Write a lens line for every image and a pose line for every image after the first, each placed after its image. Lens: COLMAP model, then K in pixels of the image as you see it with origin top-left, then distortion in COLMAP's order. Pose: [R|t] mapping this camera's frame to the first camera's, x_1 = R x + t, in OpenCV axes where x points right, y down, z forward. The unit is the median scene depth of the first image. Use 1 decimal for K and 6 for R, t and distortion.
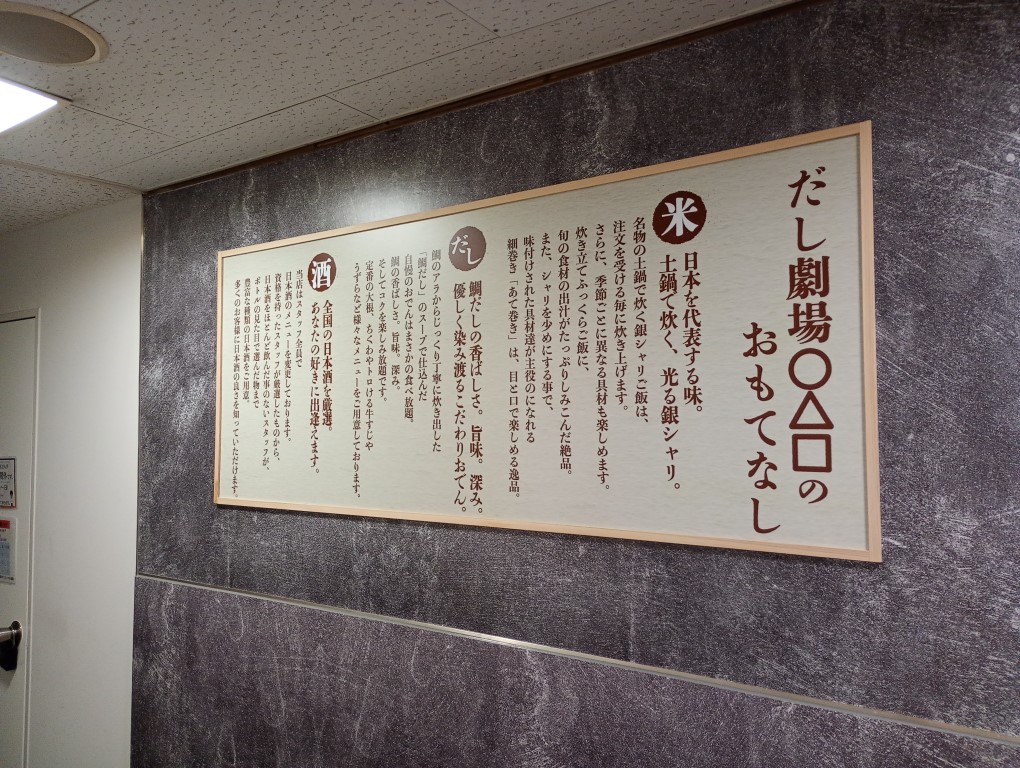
lens RADIAL K [[839.7, 0, 510.0], [0, 839.7, 384.0], [0, 0, 1]] dist [0.072965, -0.094736]
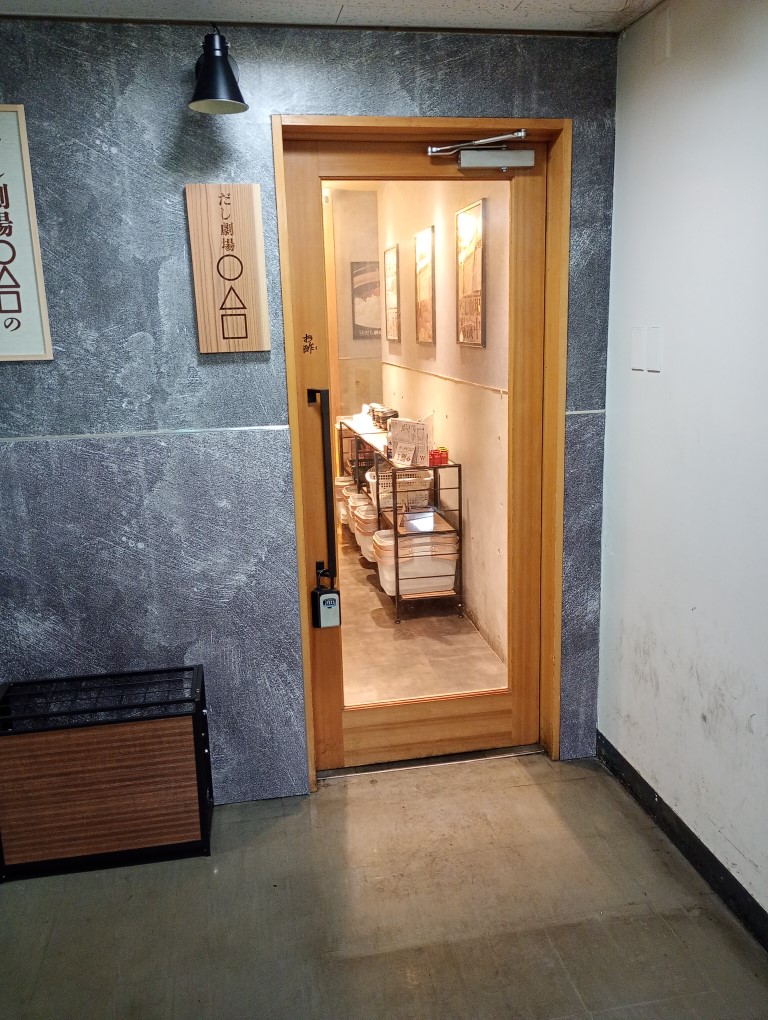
lens RADIAL K [[839.7, 0, 384.0], [0, 839.7, 510.0], [0, 0, 1]] dist [0.072965, -0.094736]
pose [[0.685727, -0.174454, 0.706643, -0.453172], [-0.008630, 0.968835, 0.247557, 0.057973], [-0.727808, -0.175855, 0.662851, -0.852982]]
